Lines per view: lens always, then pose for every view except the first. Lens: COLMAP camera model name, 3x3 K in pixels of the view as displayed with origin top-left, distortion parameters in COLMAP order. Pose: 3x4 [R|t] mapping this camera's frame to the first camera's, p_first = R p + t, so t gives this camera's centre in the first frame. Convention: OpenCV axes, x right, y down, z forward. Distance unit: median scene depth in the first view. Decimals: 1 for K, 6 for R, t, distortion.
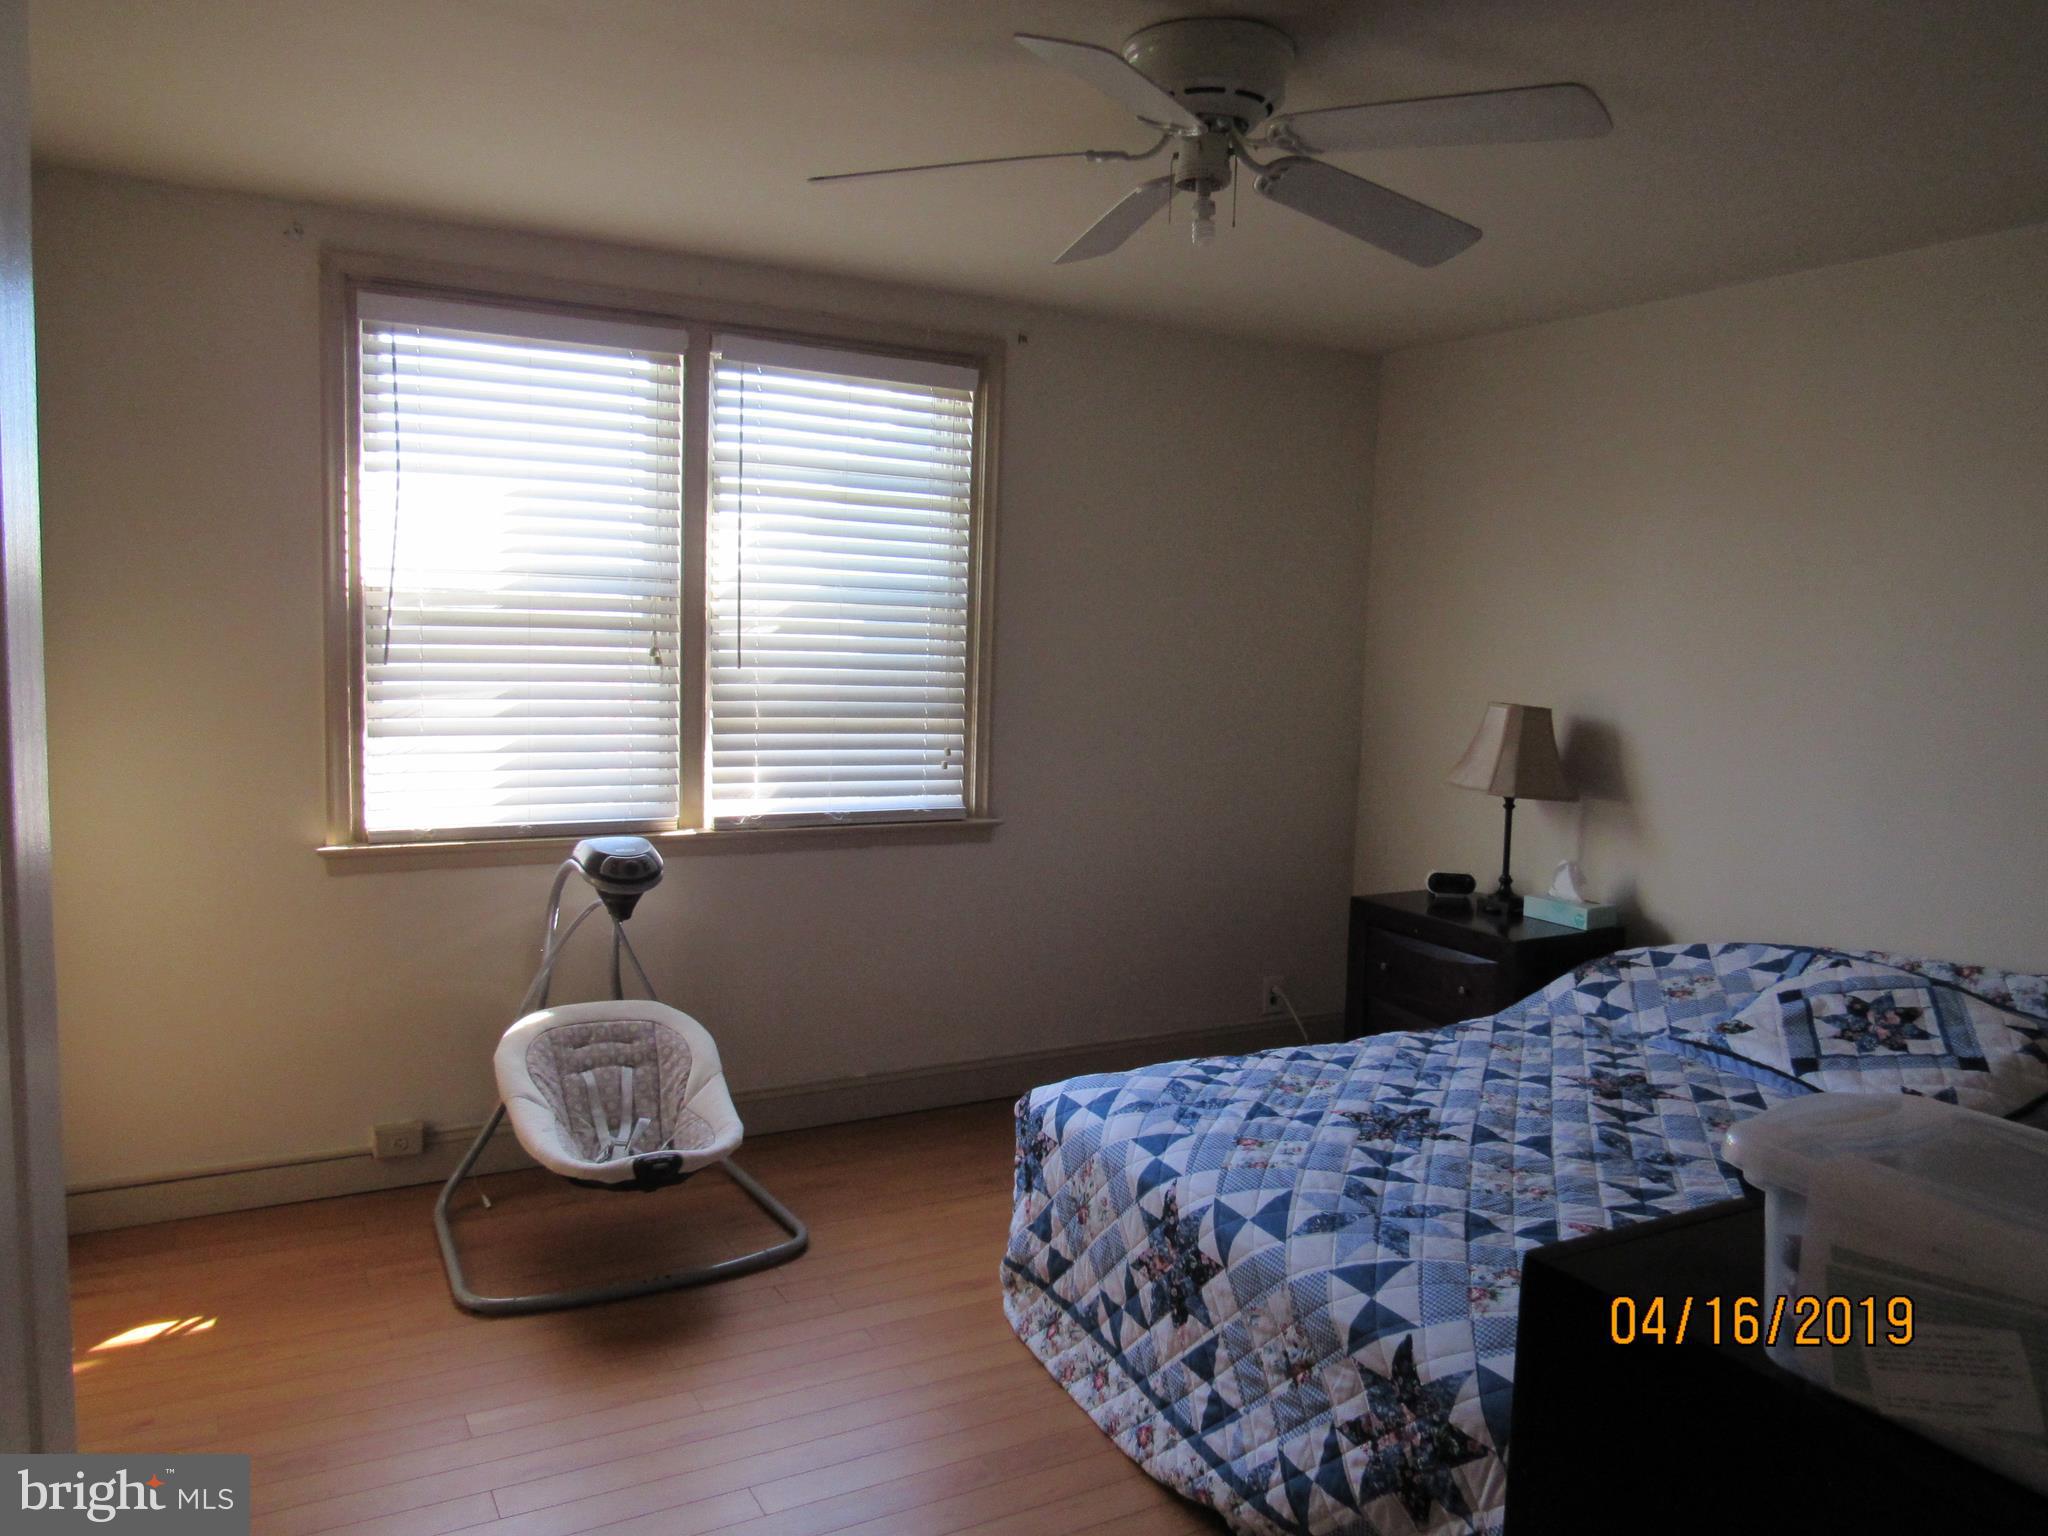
lens RADIAL K [[1465.7, 0, 1028.9], [0, 1465.7, 768.5], [0, 0, 1]] dist [-0.027329, 0.008853]
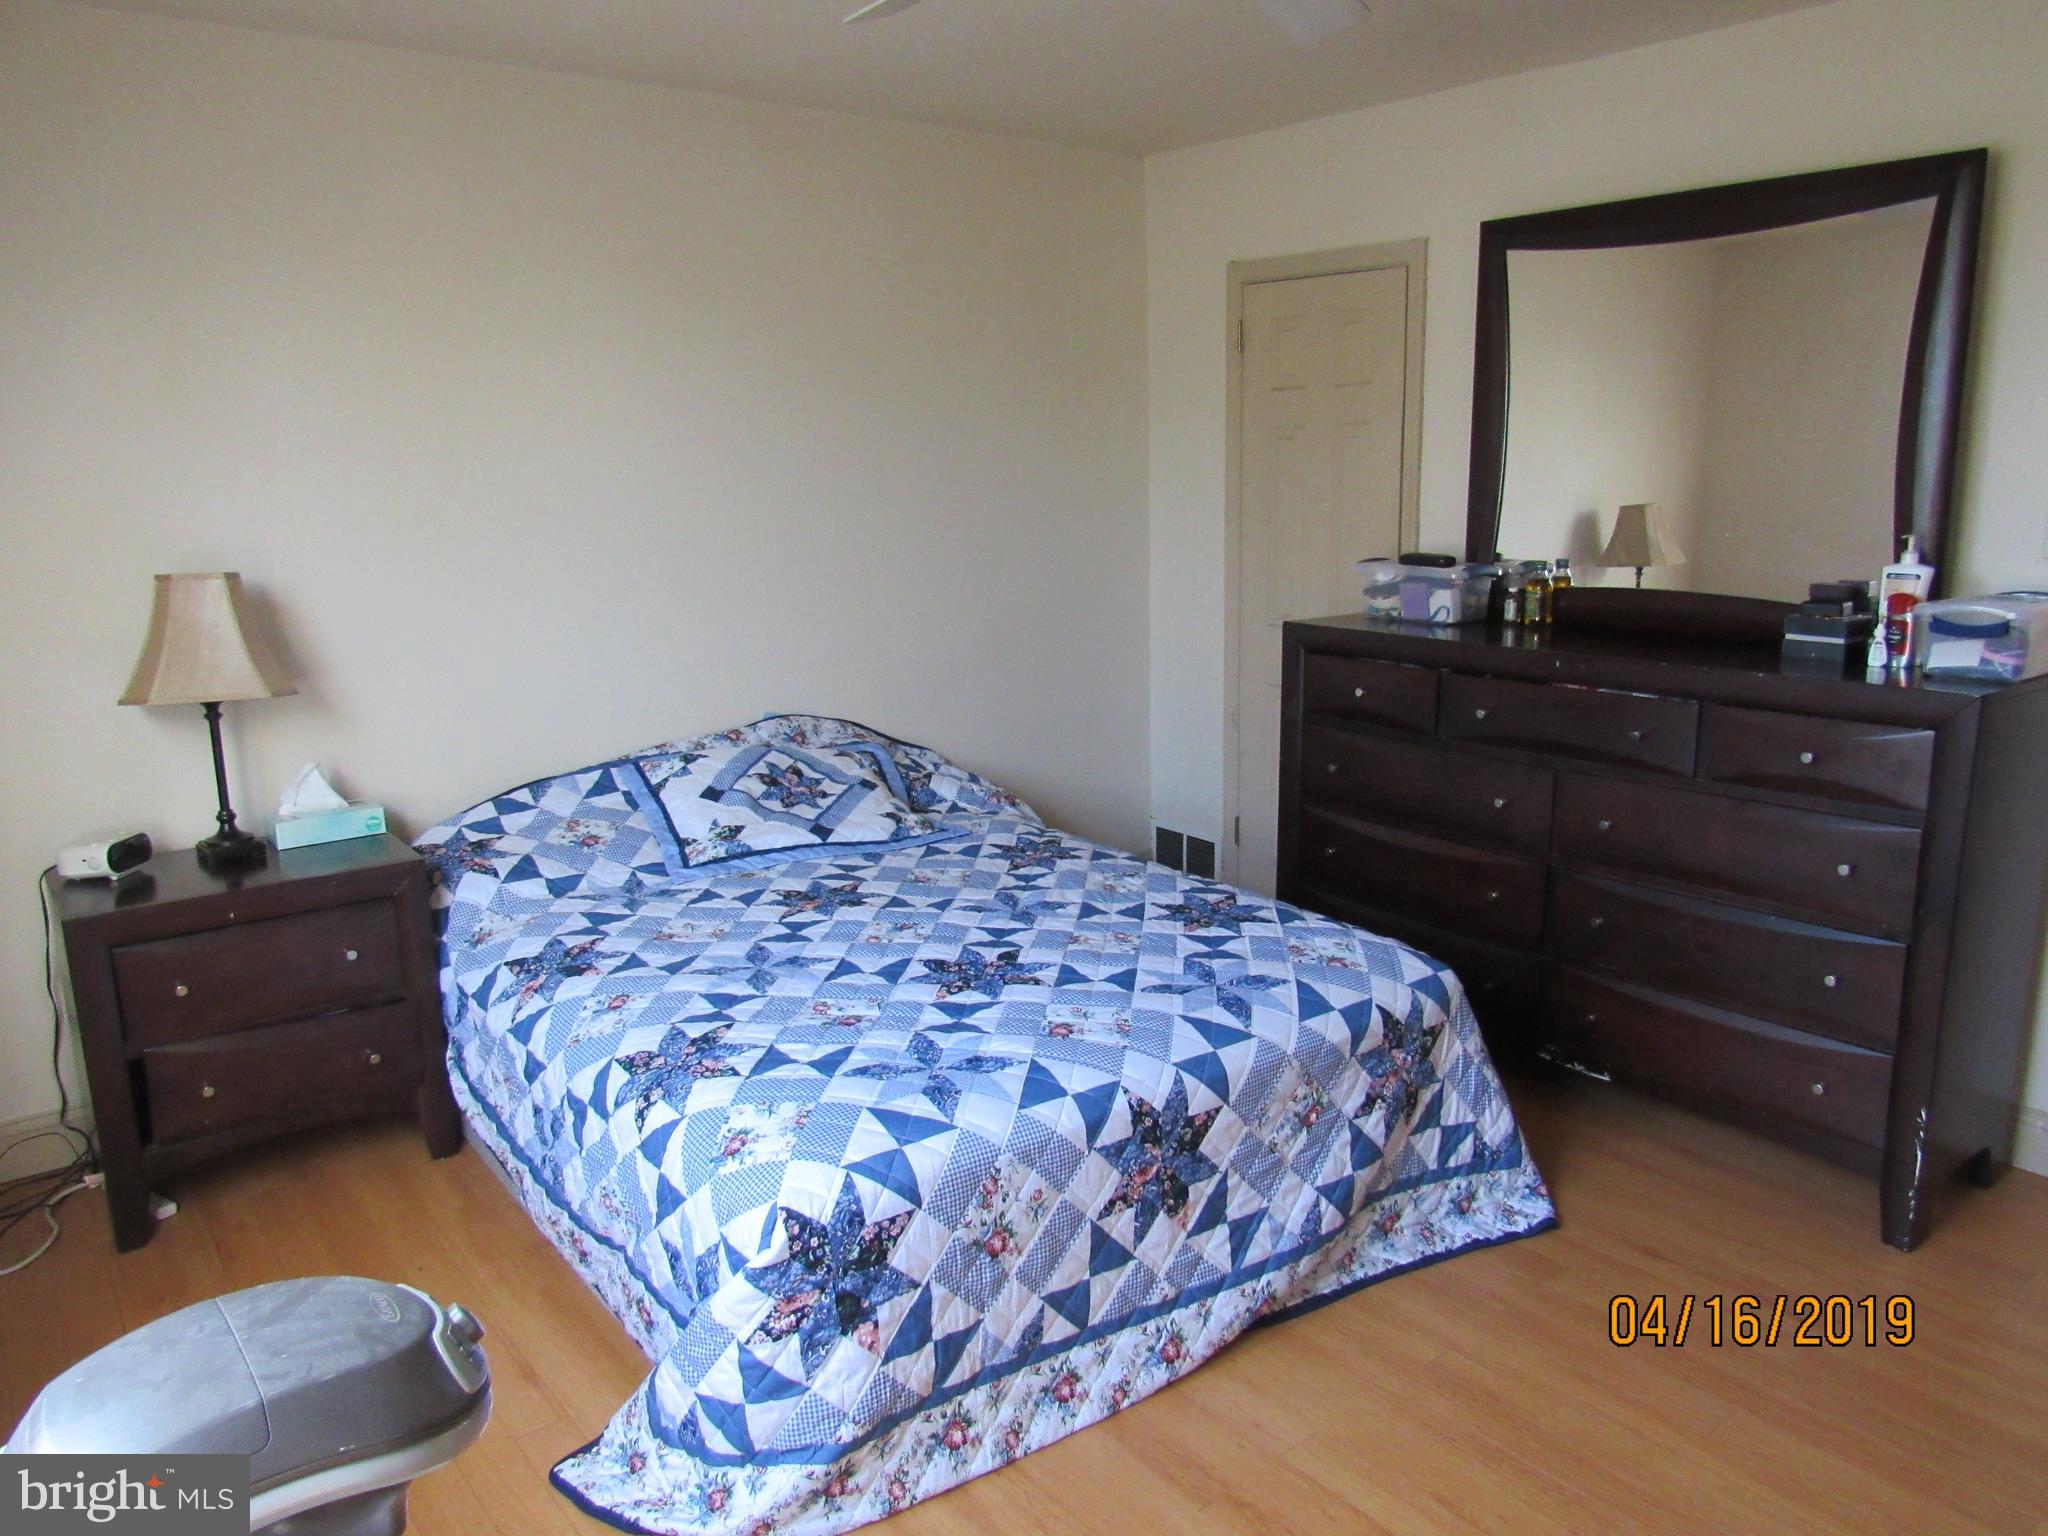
lens RADIAL K [[1465.7, 0, 1028.9], [0, 1465.7, 766.7], [0, 0, 1]] dist [-0.027329, 0.008853]
pose [[-0.157334, -0.229849, 0.960425, -0.693693], [0.114501, 0.961732, 0.248920, -0.134521], [-0.980885, 0.149133, -0.124995, 1.120817]]
